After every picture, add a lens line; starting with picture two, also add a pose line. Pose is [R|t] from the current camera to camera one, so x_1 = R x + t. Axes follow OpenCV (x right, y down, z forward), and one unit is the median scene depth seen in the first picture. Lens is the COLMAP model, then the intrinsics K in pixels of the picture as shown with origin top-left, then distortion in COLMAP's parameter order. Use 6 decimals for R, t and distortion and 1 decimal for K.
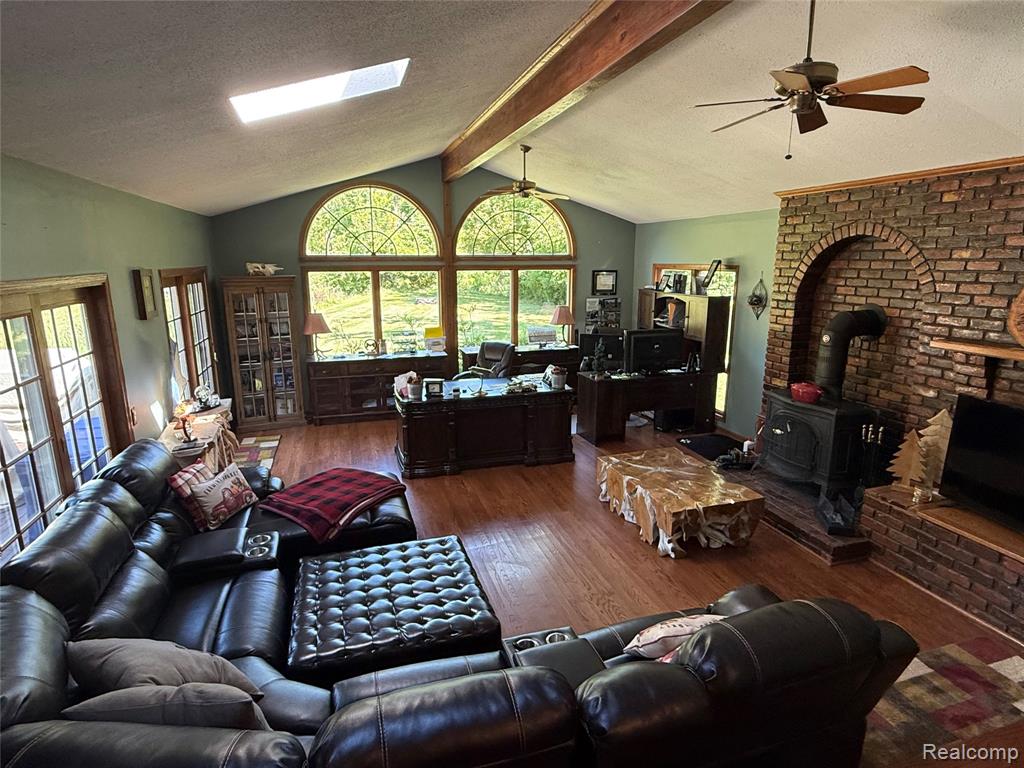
lens RADIAL K [[566.5, 0, 512.0], [0, 566.5, 384.0], [0, 0, 1]] dist [-0.001487, -0.000064]
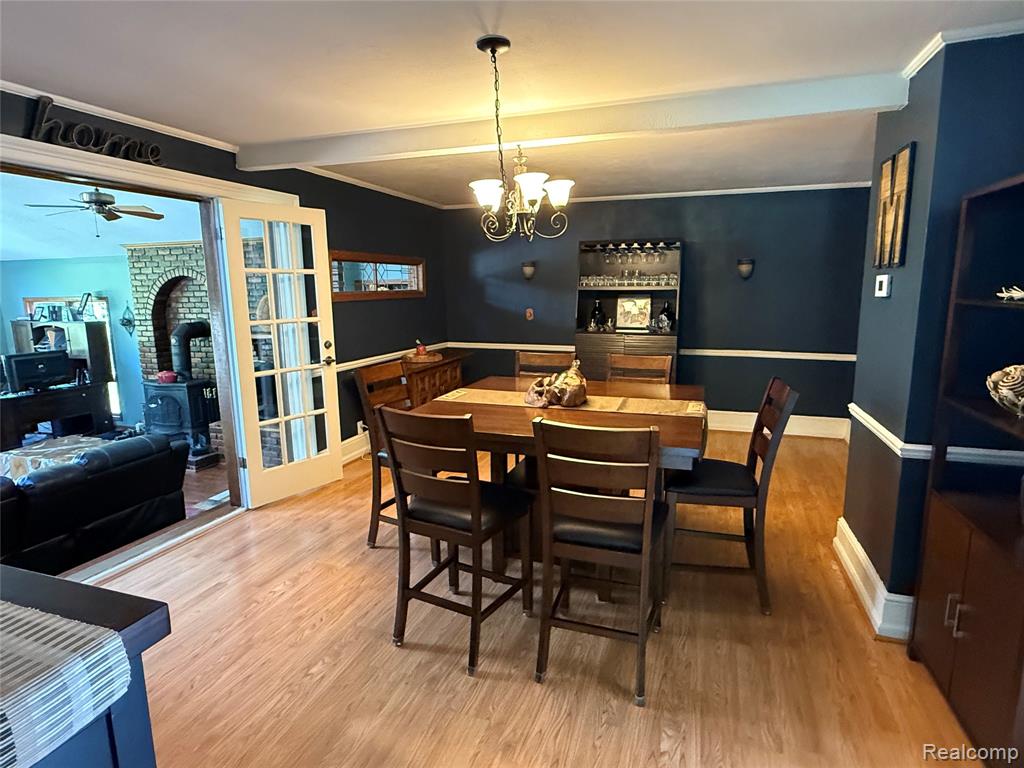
lens RADIAL K [[566.5, 0, 512.0], [0, 566.5, 384.0], [0, 0, 1]] dist [-0.001487, -0.000064]
pose [[0.585884, -0.137248, 0.798688, -0.121698], [0.185591, 0.982085, 0.032621, 0.120837], [-0.788857, 0.129117, 0.600860, -0.500335]]
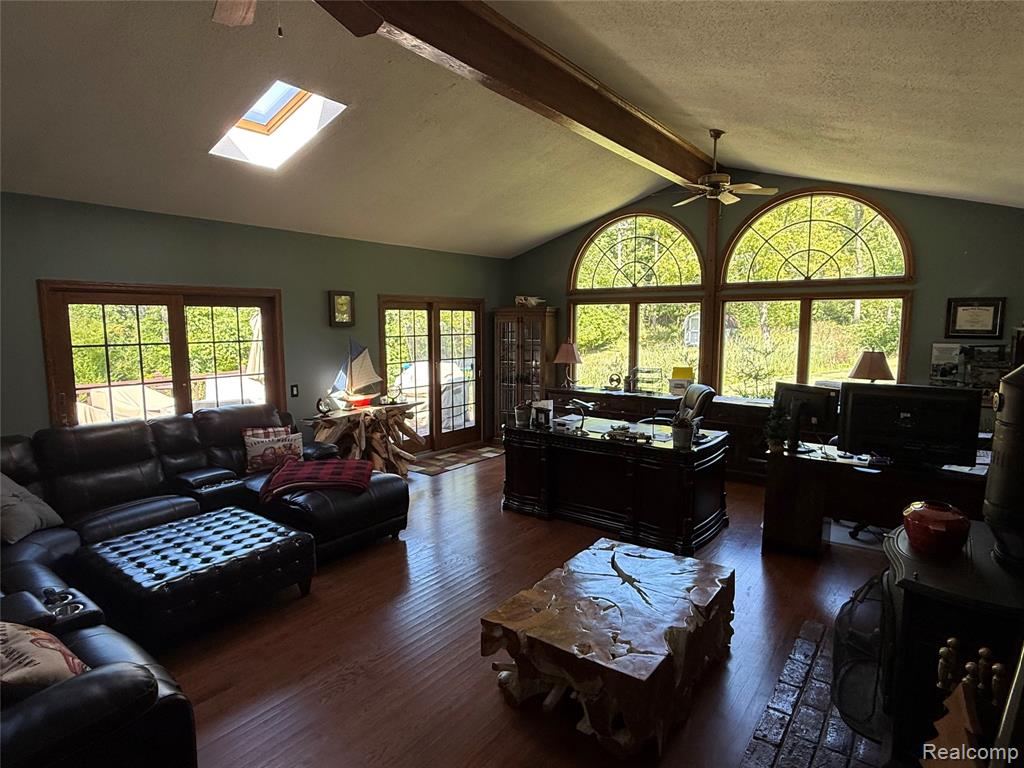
lens RADIAL K [[566.5, 0, 512.0], [0, 566.5, 384.0], [0, 0, 1]] dist [-0.001487, -0.000064]
pose [[0.575620, 0.091895, -0.812537, 0.387351], [-0.178250, 0.983871, -0.015004, -0.016832], [0.798053, 0.153471, 0.582716, 0.293130]]
